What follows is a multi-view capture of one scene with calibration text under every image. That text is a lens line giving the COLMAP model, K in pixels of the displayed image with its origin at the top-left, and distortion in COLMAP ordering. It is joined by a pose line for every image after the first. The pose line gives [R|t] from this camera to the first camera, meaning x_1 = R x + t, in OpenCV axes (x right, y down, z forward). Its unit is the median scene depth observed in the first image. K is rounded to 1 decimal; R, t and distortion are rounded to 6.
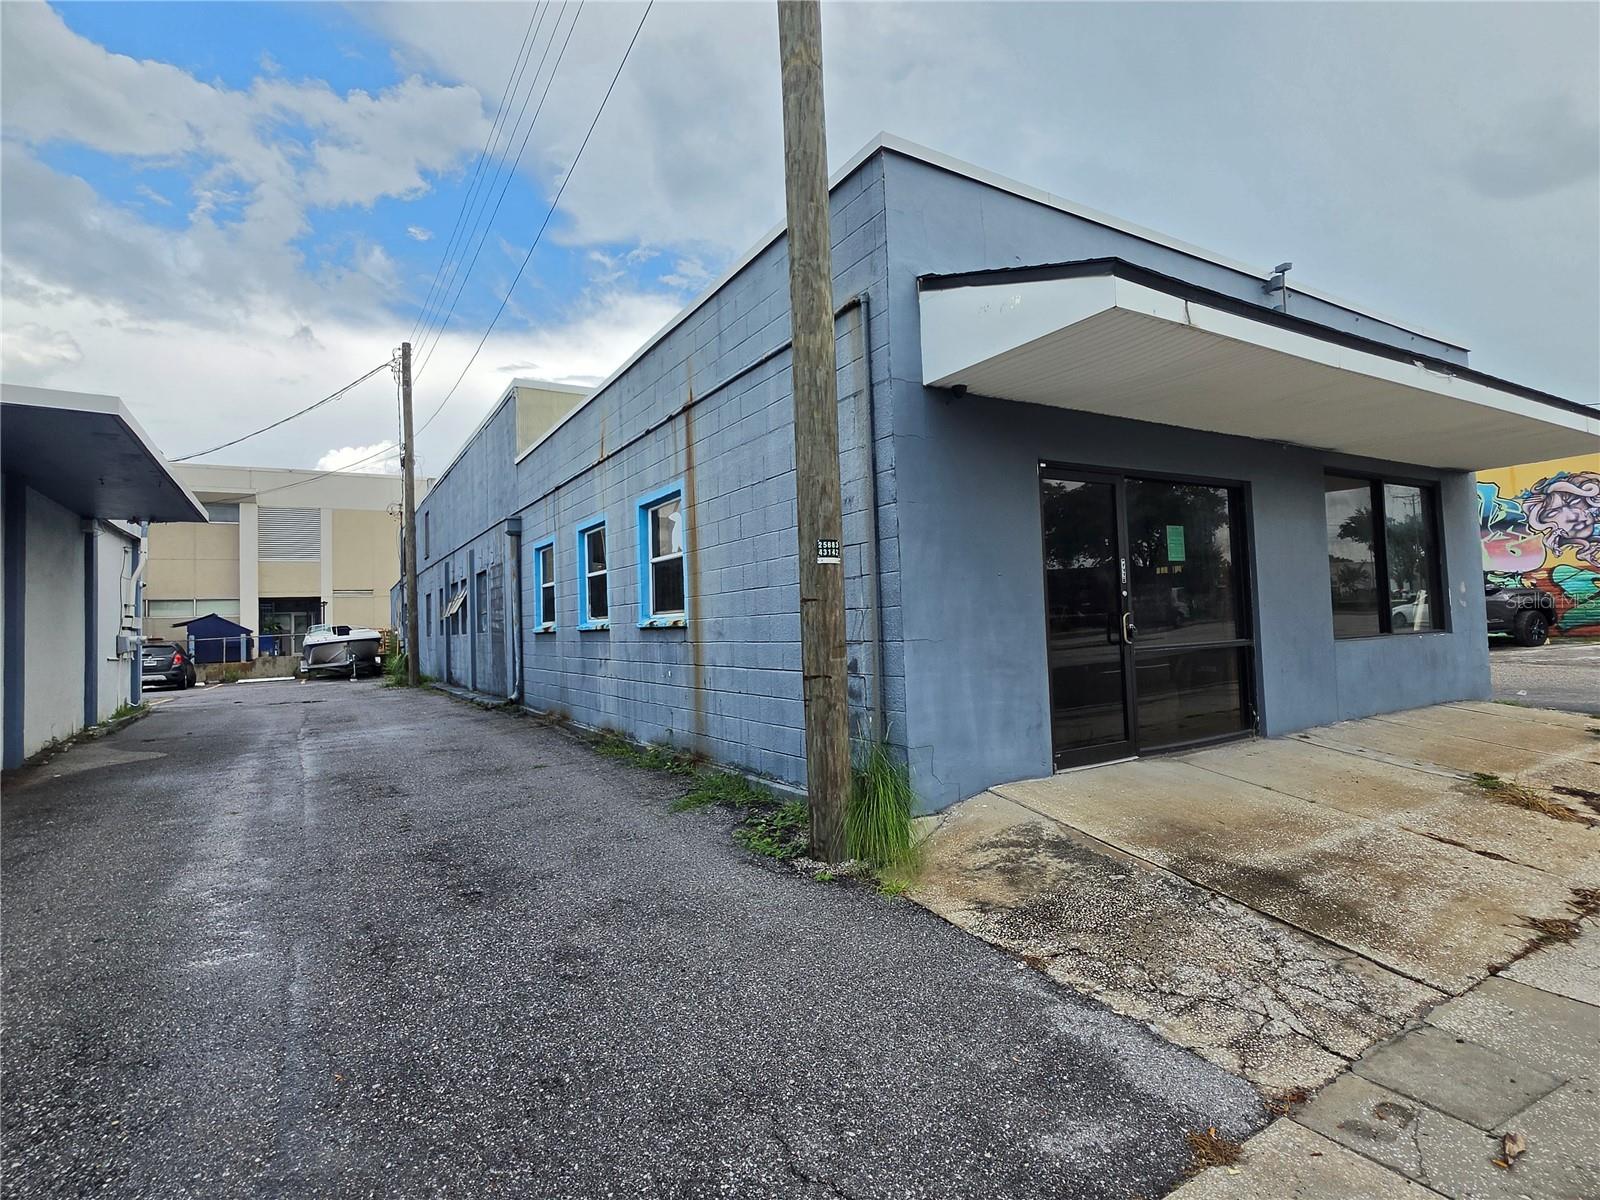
lens RADIAL K [[809.0, 0, 800.8], [0, 809.0, 590.7], [0, 0, 1]] dist [-0.003214, 0.000679]
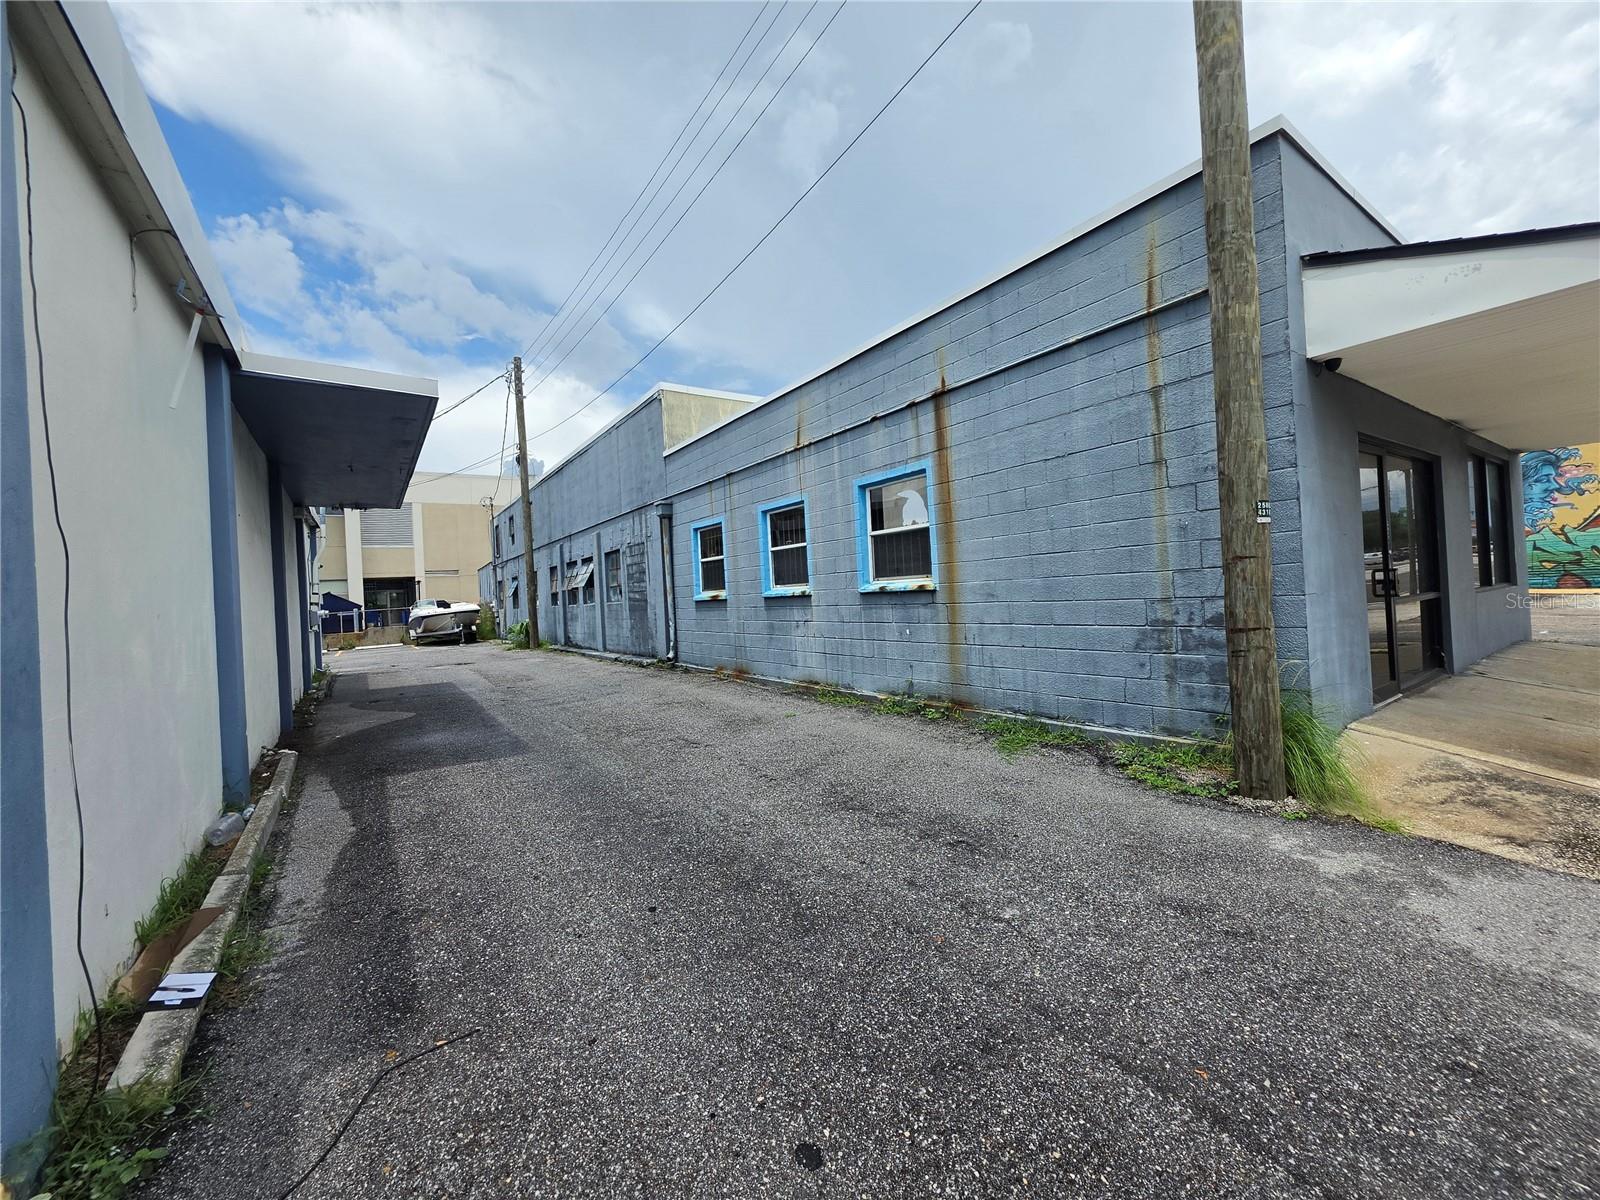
lens RADIAL K [[637.3, 0, 799.3], [0, 637.3, 589.5], [0, 0, 1]] dist [-0.002516, 0.000702]
pose [[0.998241, -0.016902, 0.056823, -0.249270], [0.014929, 0.999277, 0.034973, 0.006311], [-0.057373, -0.034063, 0.997772, 0.077989]]
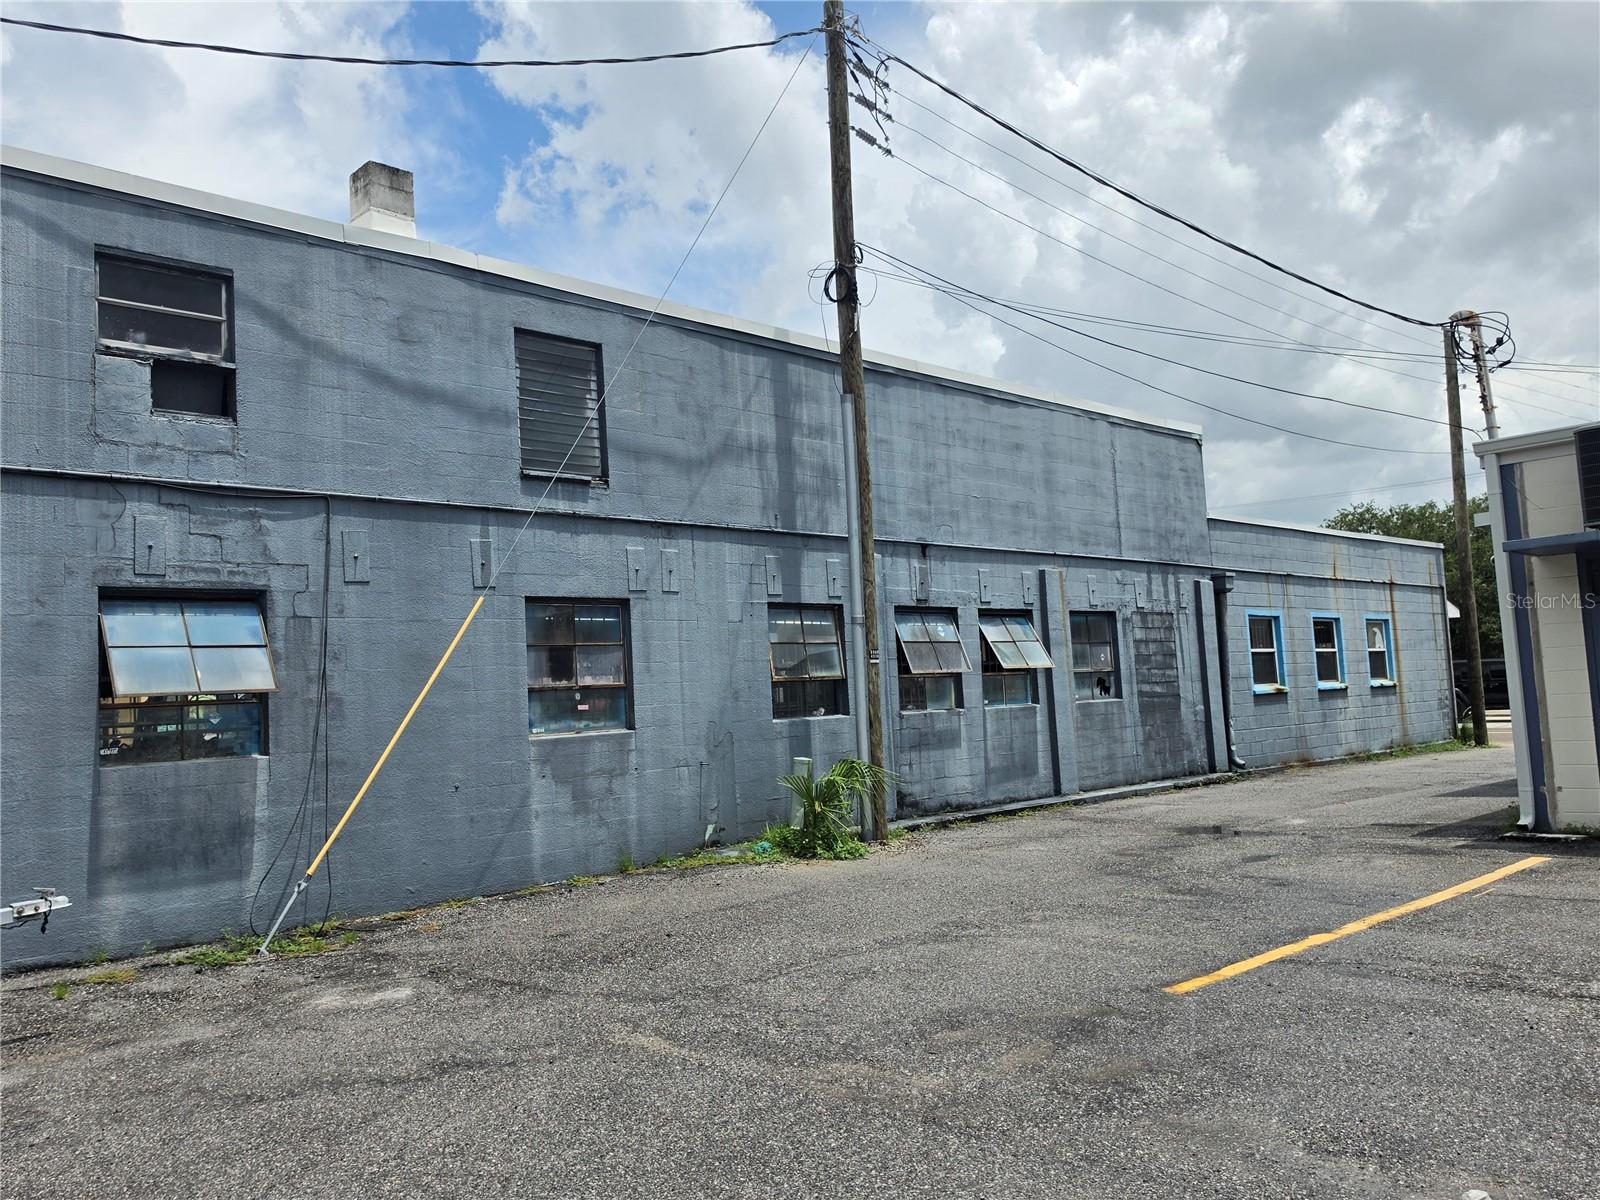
lens RADIAL K [[1170.6, 0, 800.6], [0, 1170.6, 601.4], [0, 0, 1]] dist [-0.001412, -0.000509]
pose [[-0.178781, 0.136972, 0.974308, -1.851529], [0.017388, 0.990547, -0.136064, 0.138875], [-0.983735, -0.007384, -0.179473, 1.993554]]
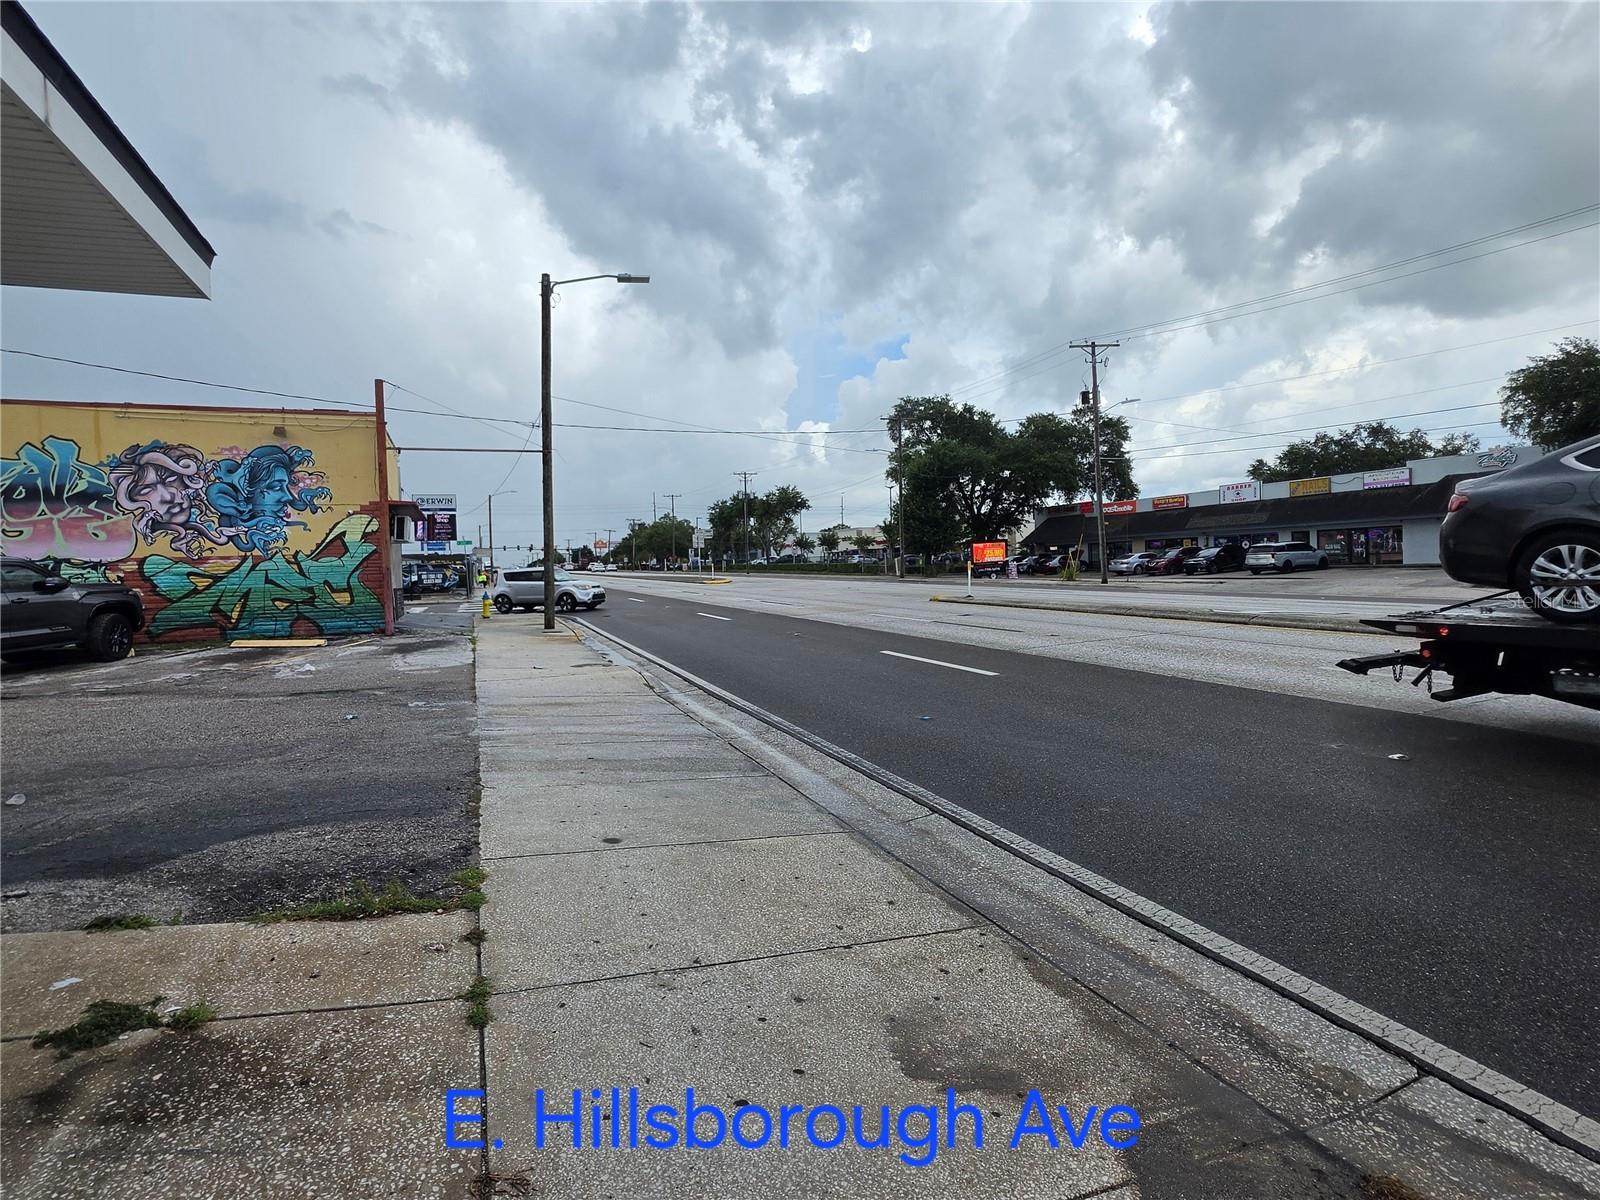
lens RADIAL K [[809.0, 0, 796.6], [0, 809.0, 589.9], [0, 0, 1]] dist [-0.003214, 0.000679]
pose [[0.165713, 0.007803, 0.986143, 0.443397], [-0.018506, 0.999817, -0.004802, -0.008931], [-0.986000, -0.017453, 0.165827, 0.405894]]
